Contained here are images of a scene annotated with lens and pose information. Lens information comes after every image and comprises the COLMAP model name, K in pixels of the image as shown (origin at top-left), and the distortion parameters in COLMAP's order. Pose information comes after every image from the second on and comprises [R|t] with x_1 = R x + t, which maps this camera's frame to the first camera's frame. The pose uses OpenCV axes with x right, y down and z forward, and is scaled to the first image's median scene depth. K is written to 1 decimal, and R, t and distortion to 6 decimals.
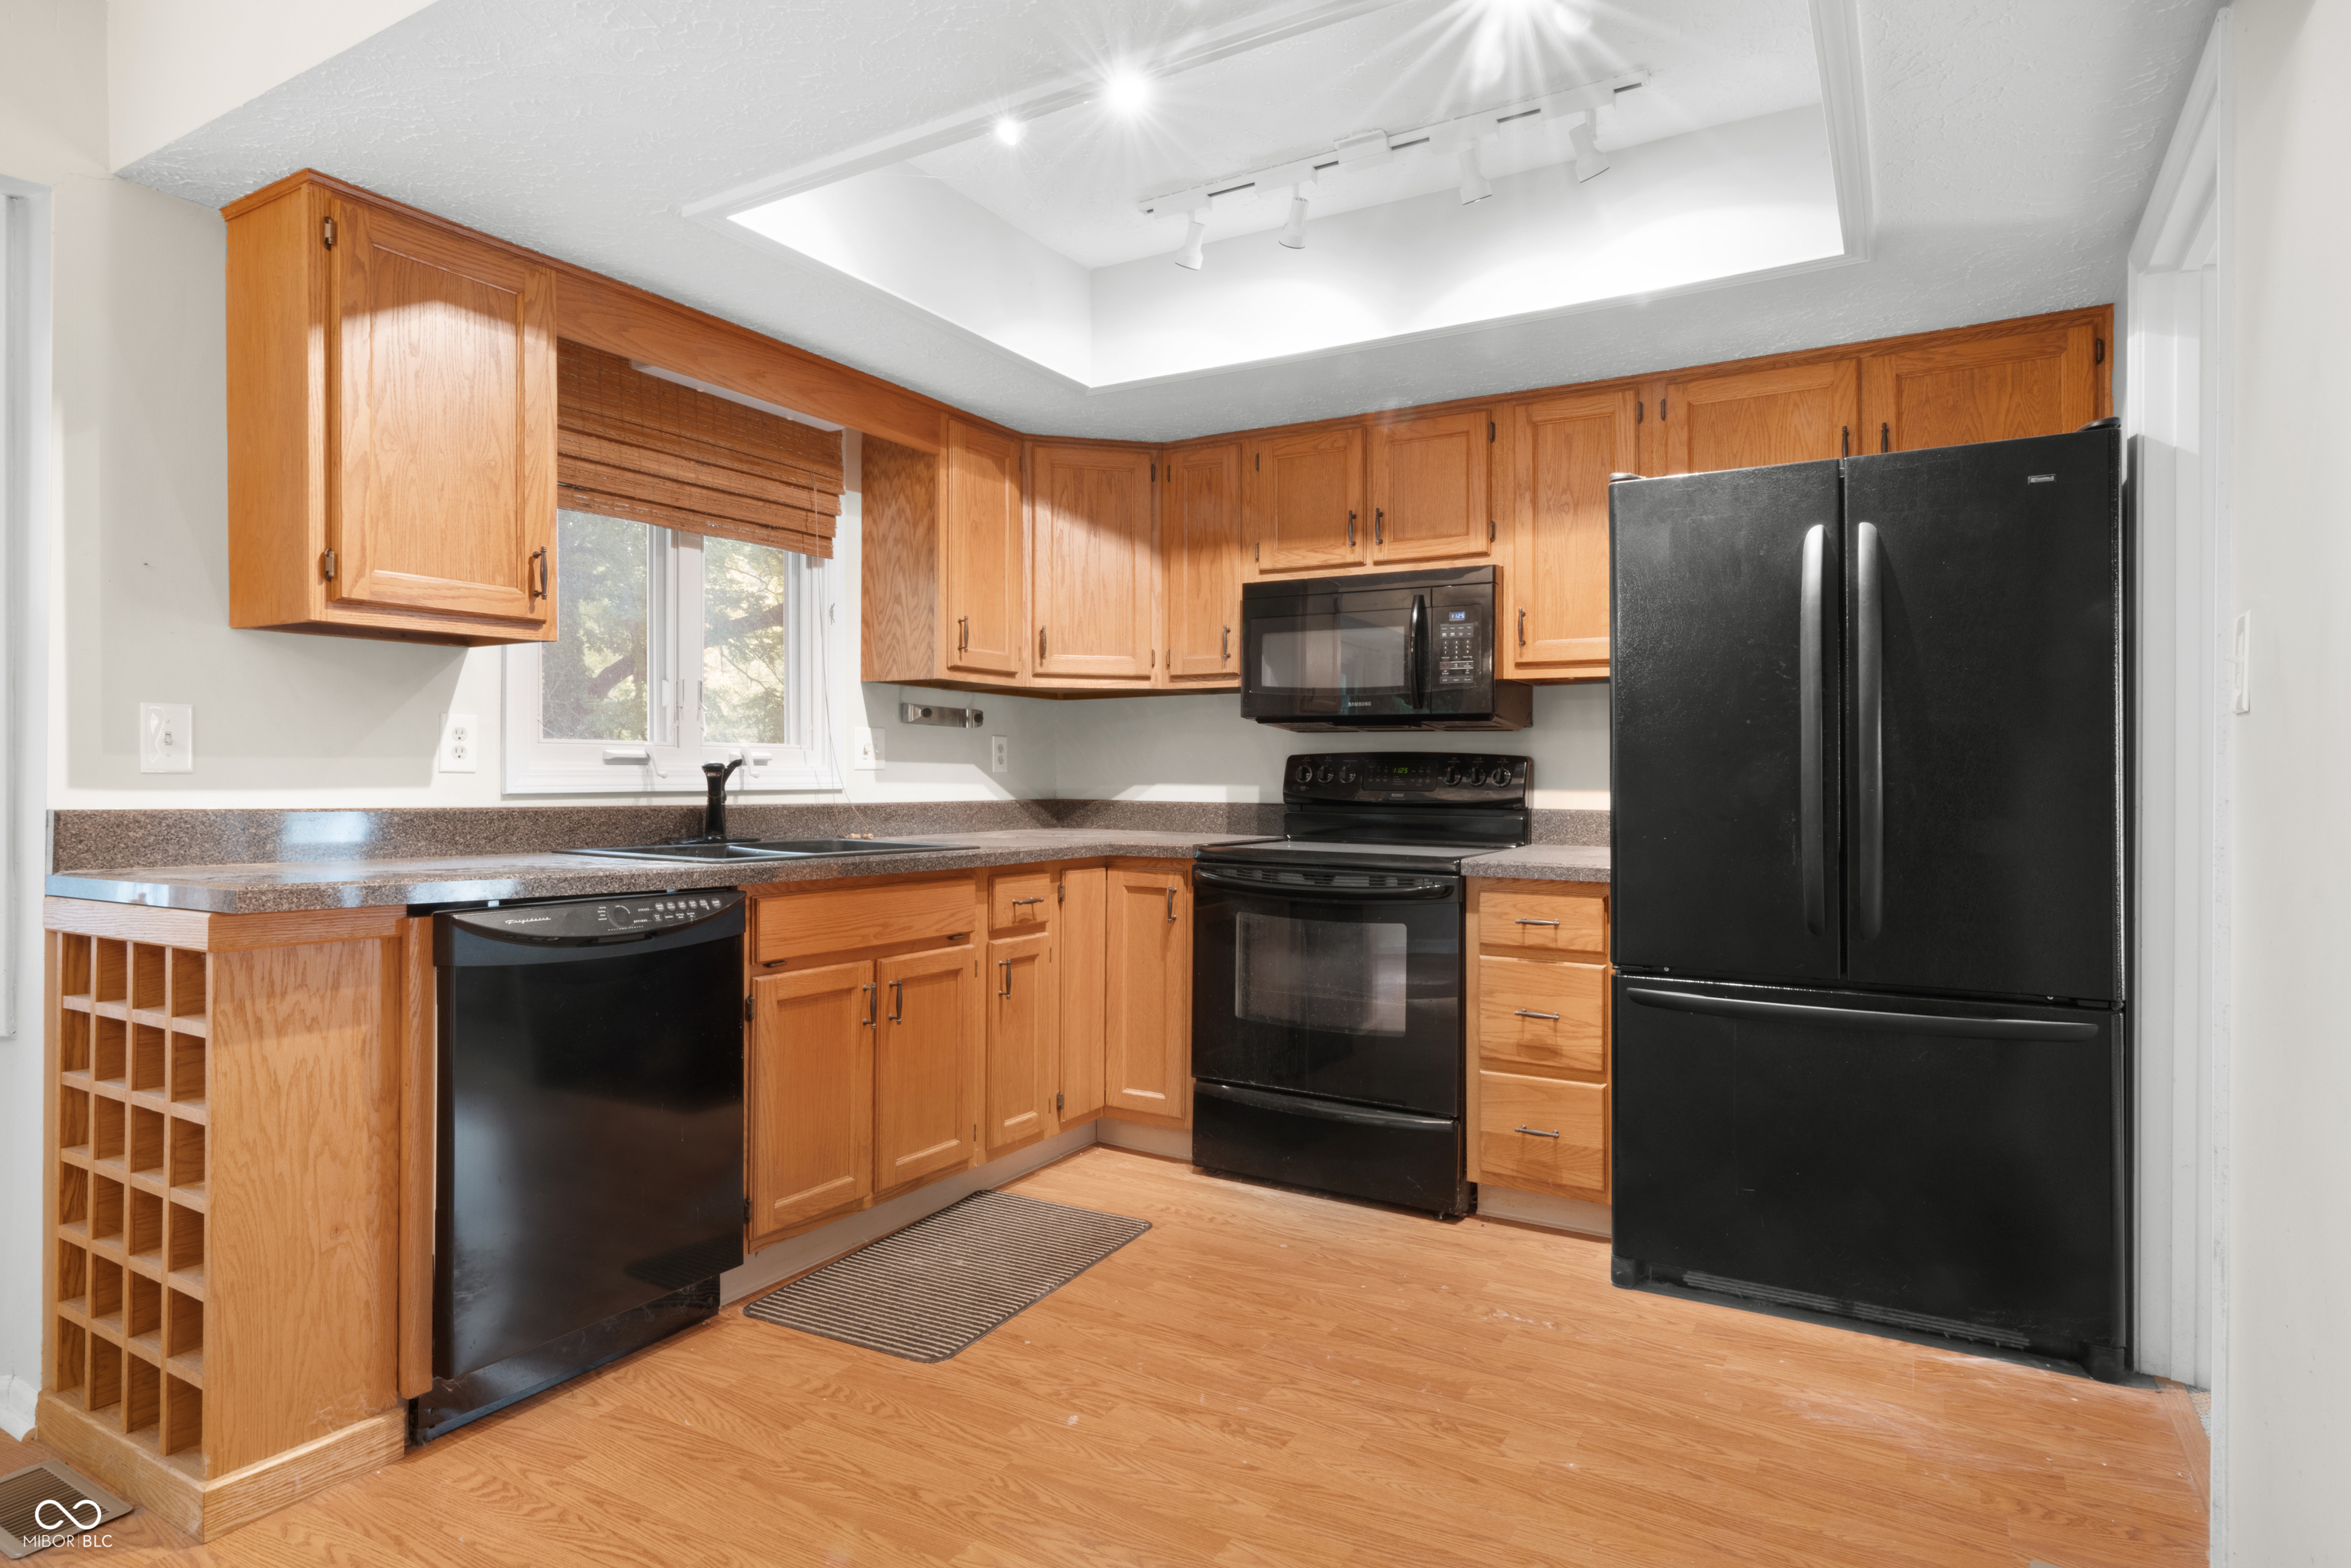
lens RADIAL K [[1300.3, 0, 1171.9], [0, 1300.3, 768.4], [0, 0, 1]] dist [-0.004502, 0.000029]
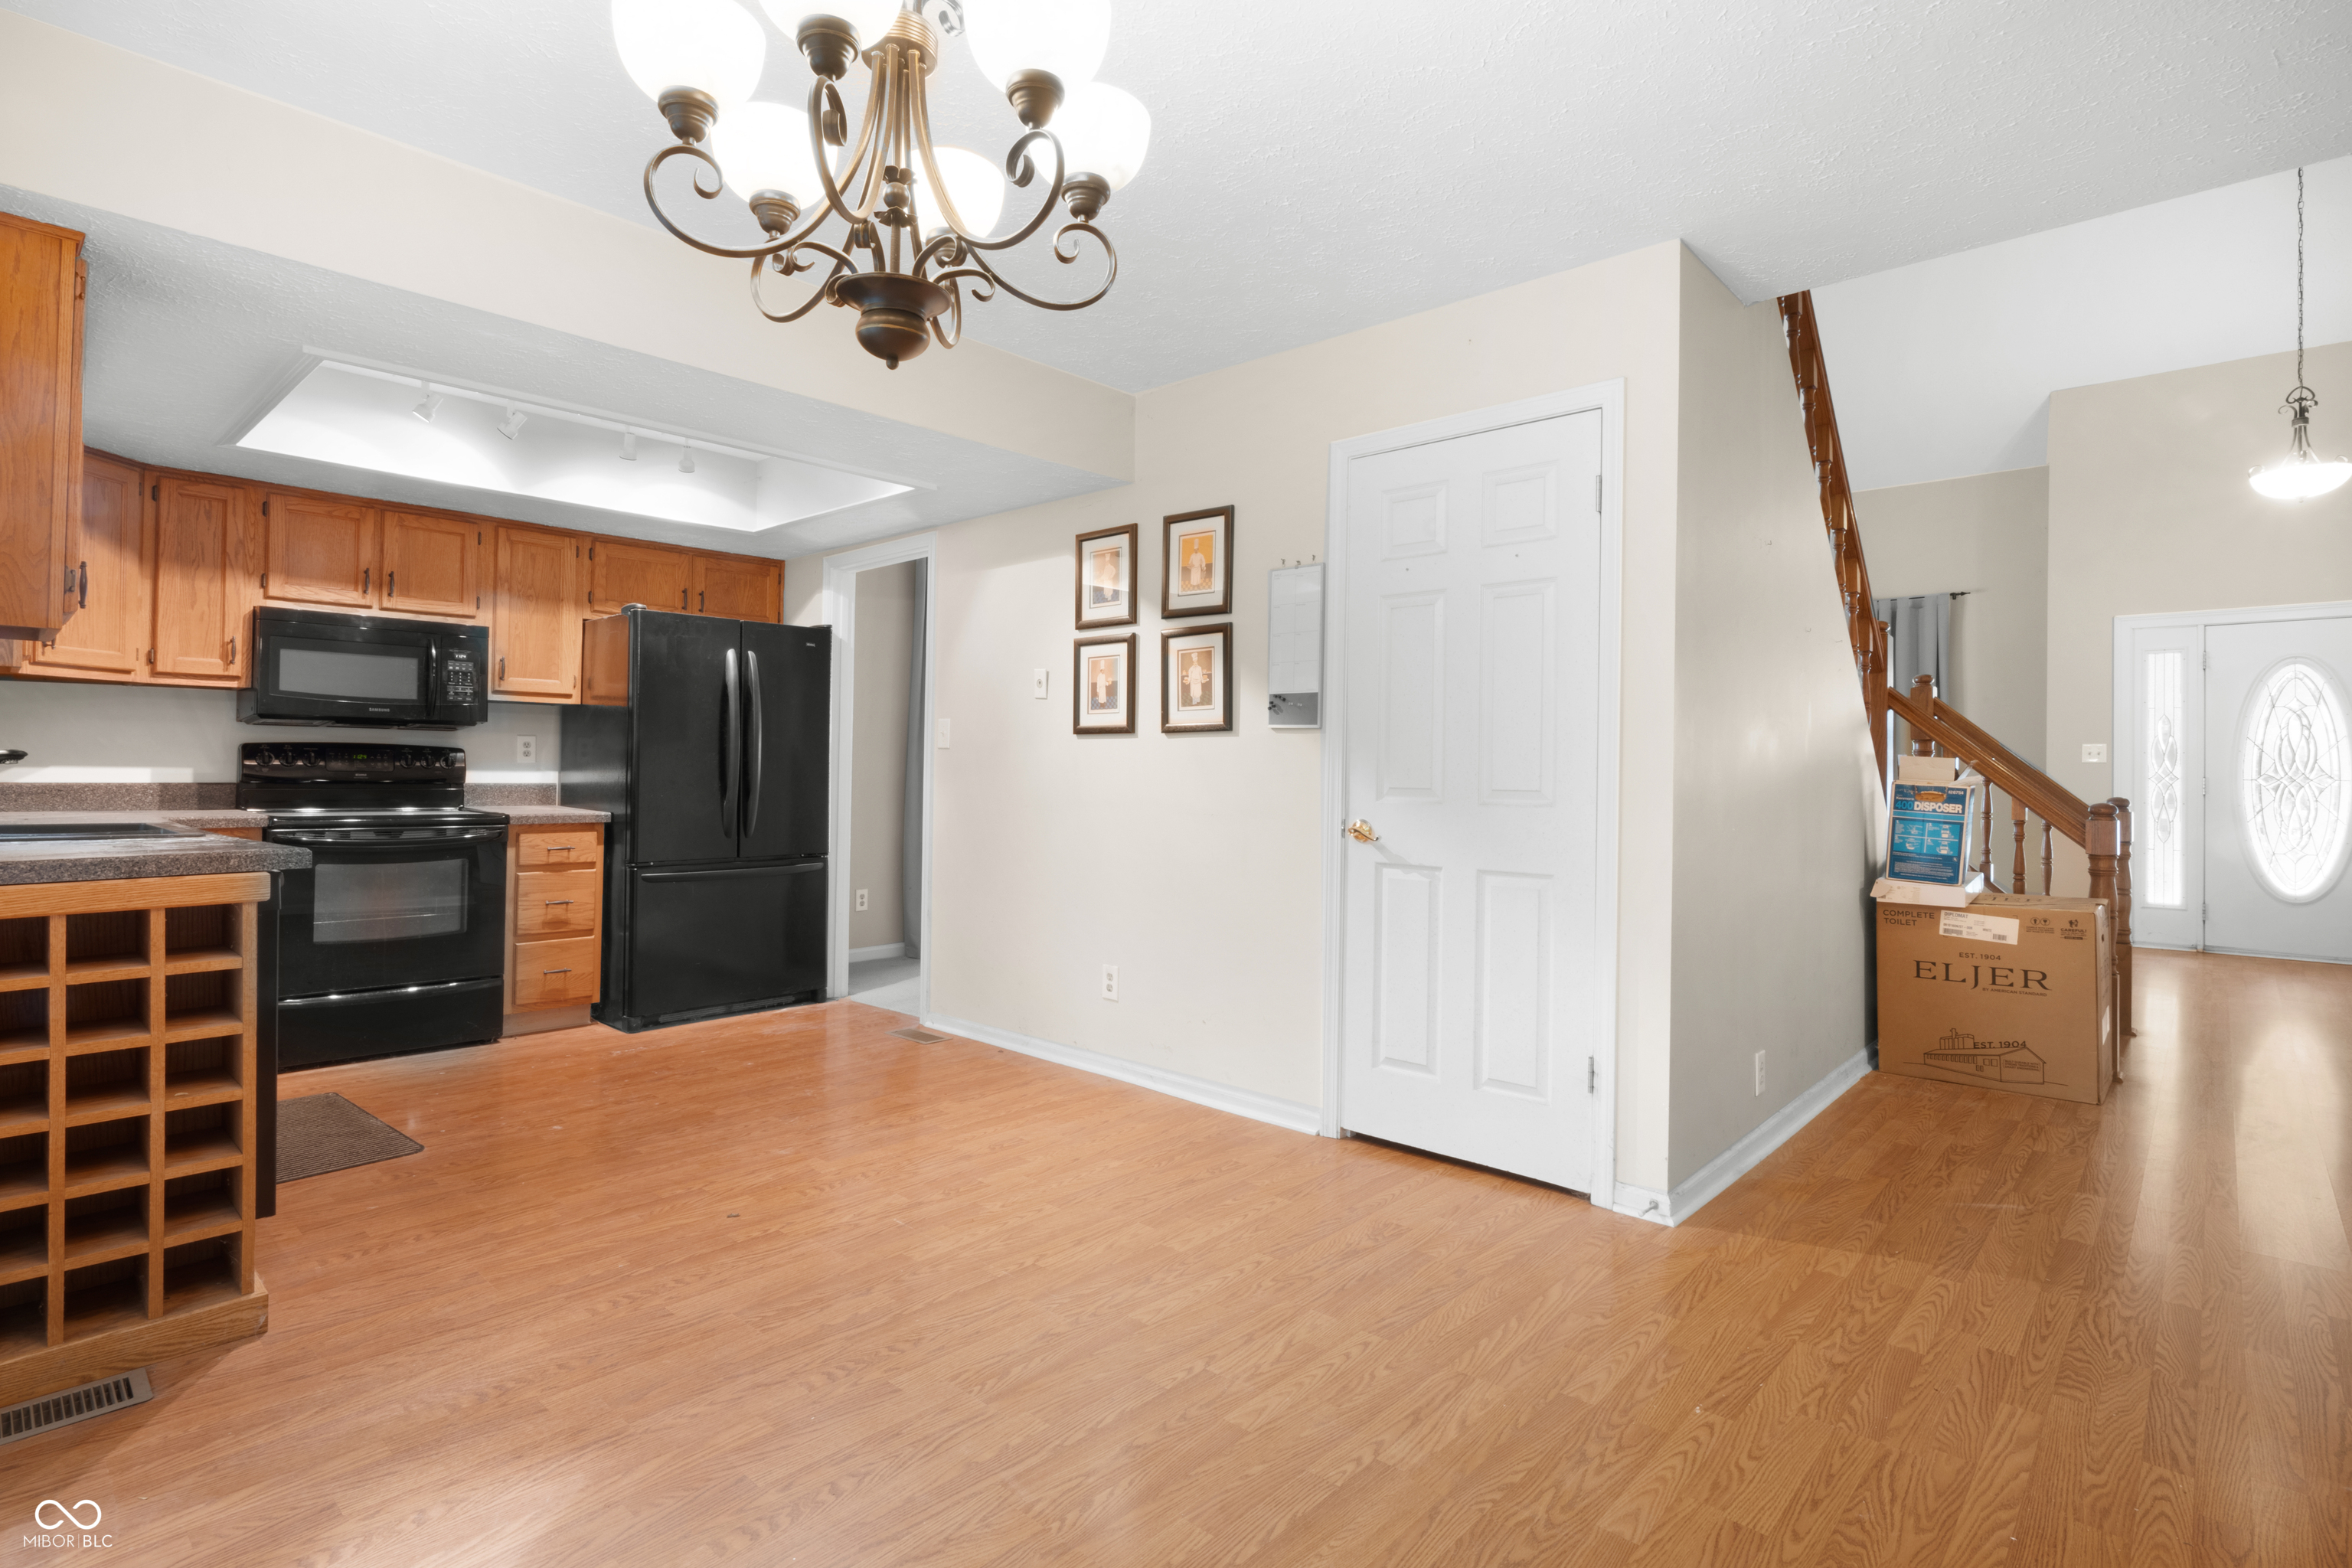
lens RADIAL K [[1169.0, 0, 1176.0], [0, 1169.0, 784.0], [0, 0, 1]] dist [-0.019938, -0.000005]
pose [[0.204990, -0.016850, 0.978619, -0.983765], [-0.018028, 0.999617, 0.020988, -0.012747], [-0.978598, -0.021945, 0.204607, -0.100639]]
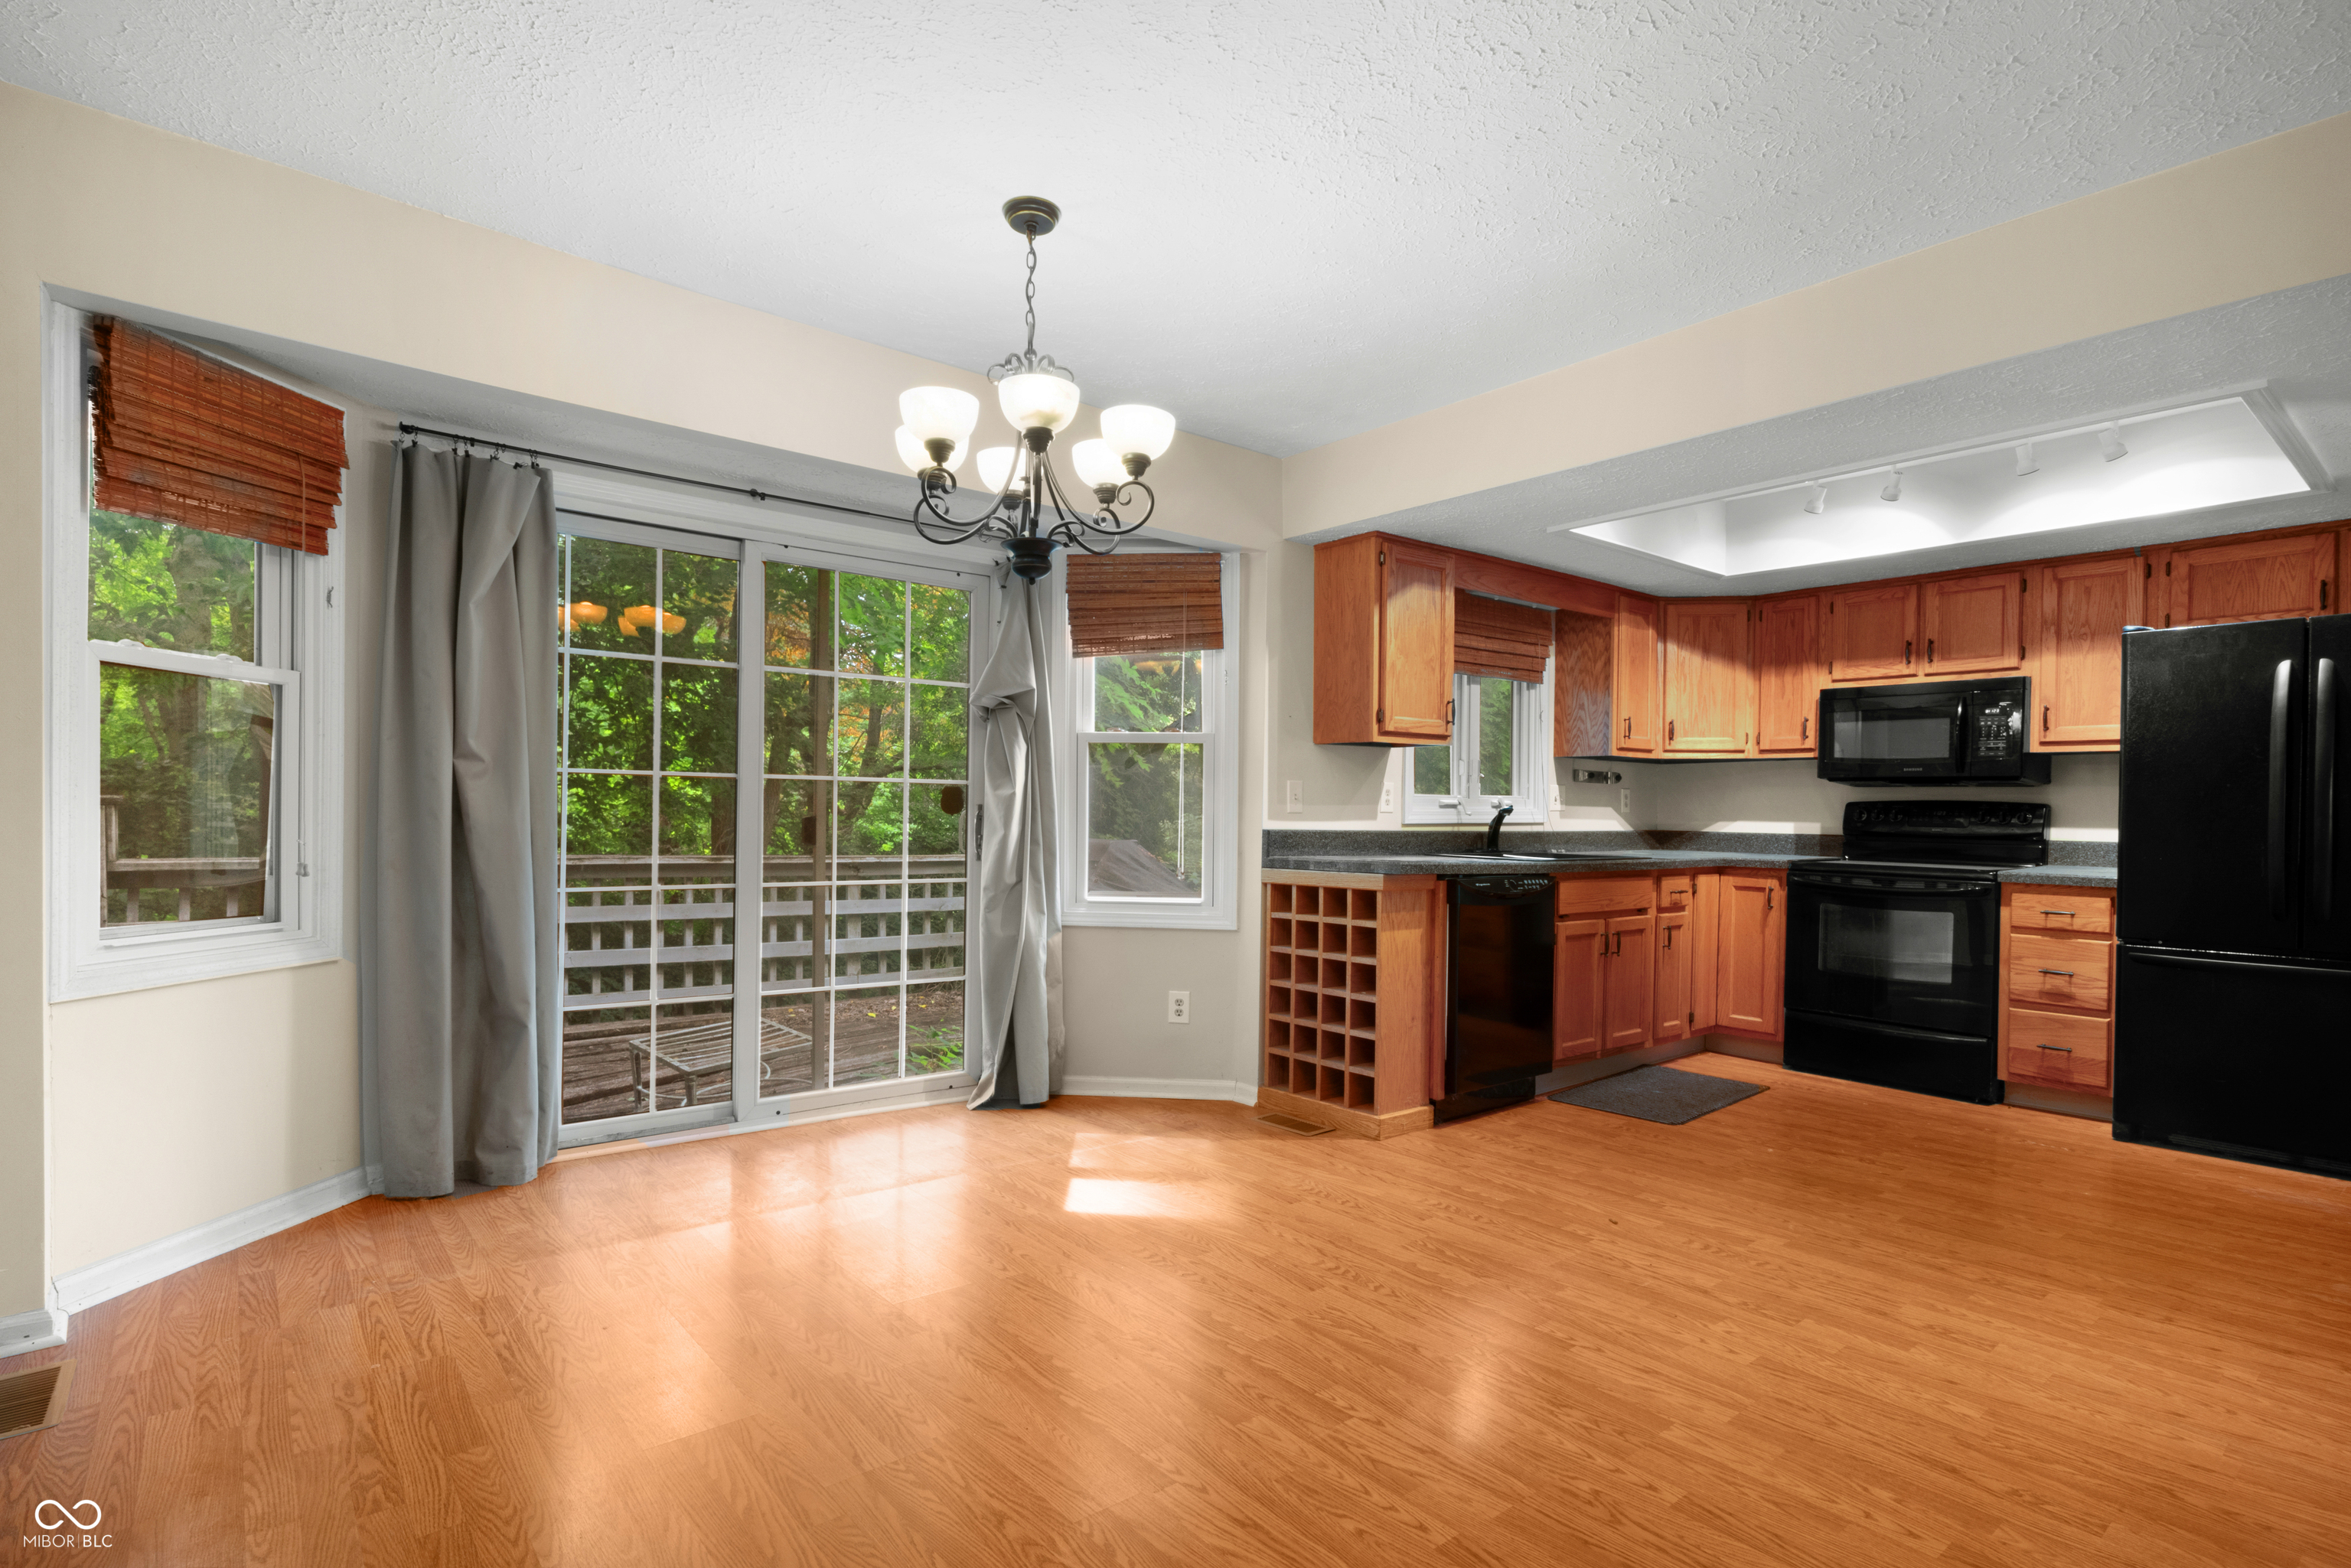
lens RADIAL K [[1148.1, 0, 1159.2], [0, 1148.1, 832.1], [0, 0, 1]] dist [0.001767, 0.000032]
pose [[0.935017, 0.011502, -0.354416, -0.220514], [-0.002875, 0.999687, 0.024858, -0.007942], [0.354591, -0.022223, 0.934758, -0.616060]]
